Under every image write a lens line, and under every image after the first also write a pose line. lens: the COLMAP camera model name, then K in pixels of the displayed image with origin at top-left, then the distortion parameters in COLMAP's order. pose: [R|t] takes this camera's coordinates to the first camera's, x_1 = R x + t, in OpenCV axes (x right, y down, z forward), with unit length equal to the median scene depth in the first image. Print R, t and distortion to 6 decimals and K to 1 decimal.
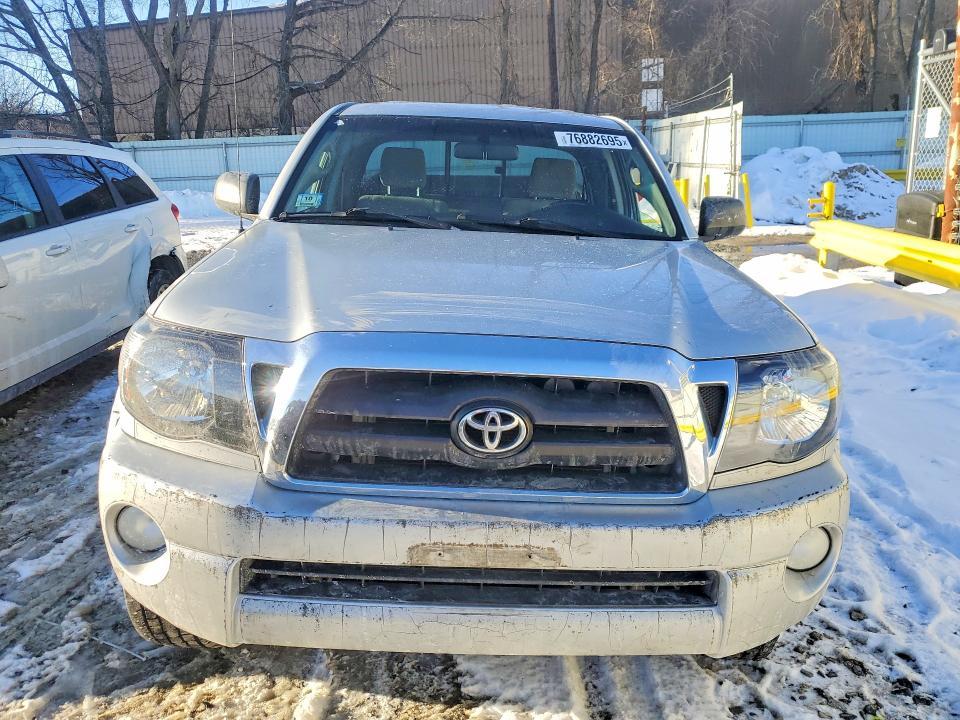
lens RADIAL K [[755.0, 0, 479.3], [0, 755.0, 361.0], [0, 0, 1]] dist [0.025450, -0.001192]
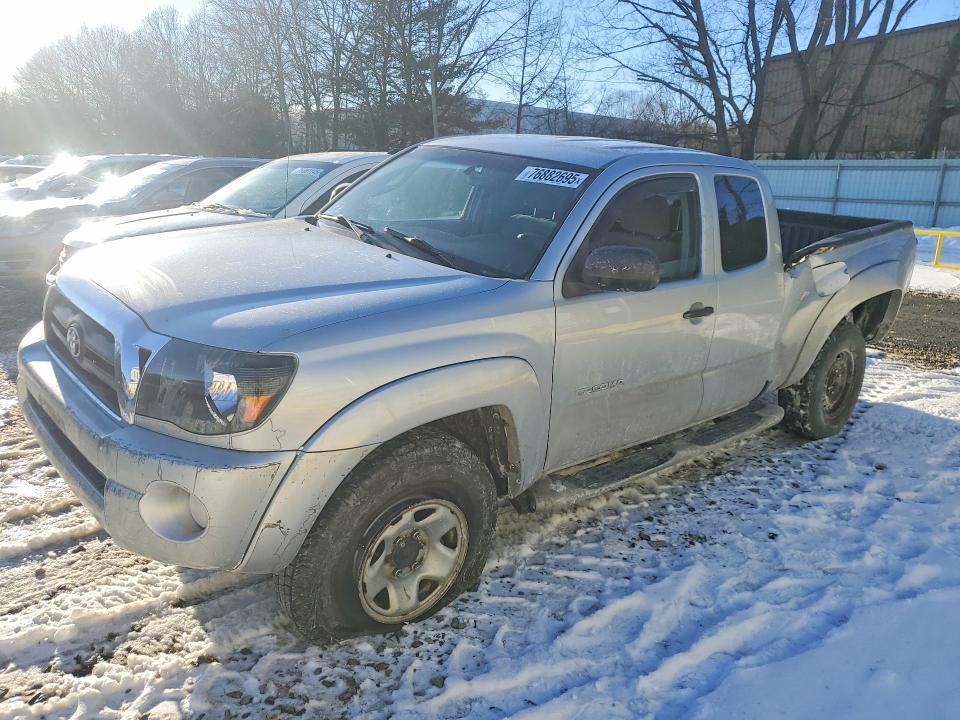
lens RADIAL K [[755.0, 0, 479.3], [0, 755.0, 358.5], [0, 0, 1]] dist [0.025450, -0.001192]
pose [[0.639379, 0.235541, -0.731925, 0.137369], [-0.253605, 0.963256, 0.088447, -0.018504], [0.725864, 0.129068, 0.675620, 0.041697]]
